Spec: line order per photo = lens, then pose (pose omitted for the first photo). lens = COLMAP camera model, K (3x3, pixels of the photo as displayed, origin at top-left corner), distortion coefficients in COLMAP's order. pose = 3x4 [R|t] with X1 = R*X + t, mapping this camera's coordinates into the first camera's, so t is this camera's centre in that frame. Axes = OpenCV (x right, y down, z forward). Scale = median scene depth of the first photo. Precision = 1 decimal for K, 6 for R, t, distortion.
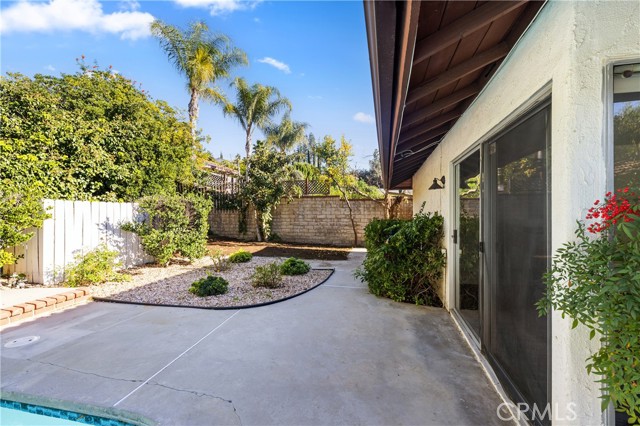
lens RADIAL K [[270.8, 0, 319.4], [0, 270.8, 213.0], [0, 0, 1]] dist [0.003580, 0.001689]
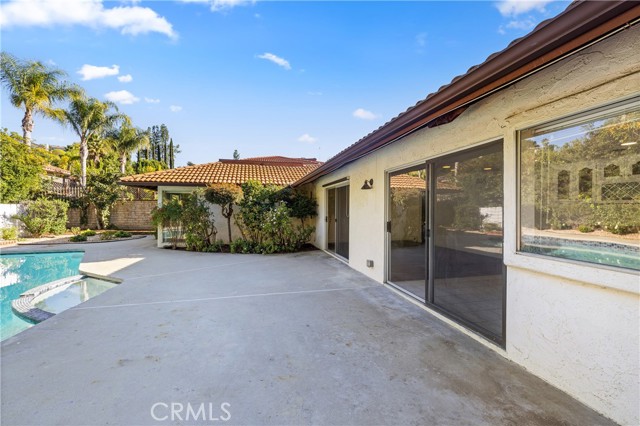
lens RADIAL K [[270.8, 0, 320.2], [0, 270.8, 212.4], [0, 0, 1]] dist [0.003580, 0.001689]
pose [[0.884726, -0.000246, 0.466111, 0.168264], [-0.000018, 1.000000, 0.000561, 0.010387], [-0.466111, -0.000504, 0.884726, -0.948236]]
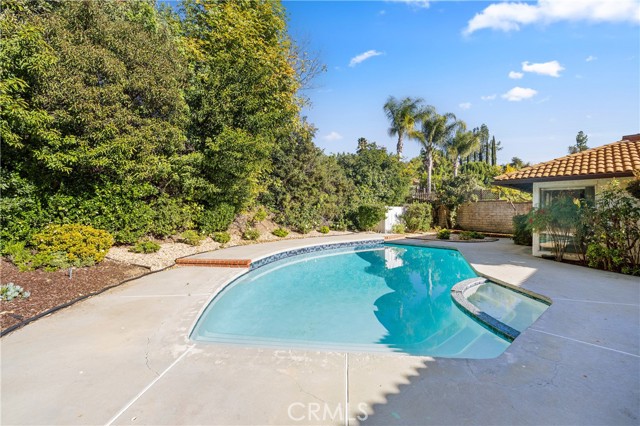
lens RADIAL K [[270.8, 0, 319.2], [0, 270.8, 211.2], [0, 0, 1]] dist [0.003580, 0.001689]
pose [[0.840538, 0.004978, -0.541730, 0.013598], [-0.007957, 0.999963, -0.003157, 0.009978], [0.541694, 0.006964, 0.840547, -0.862588]]
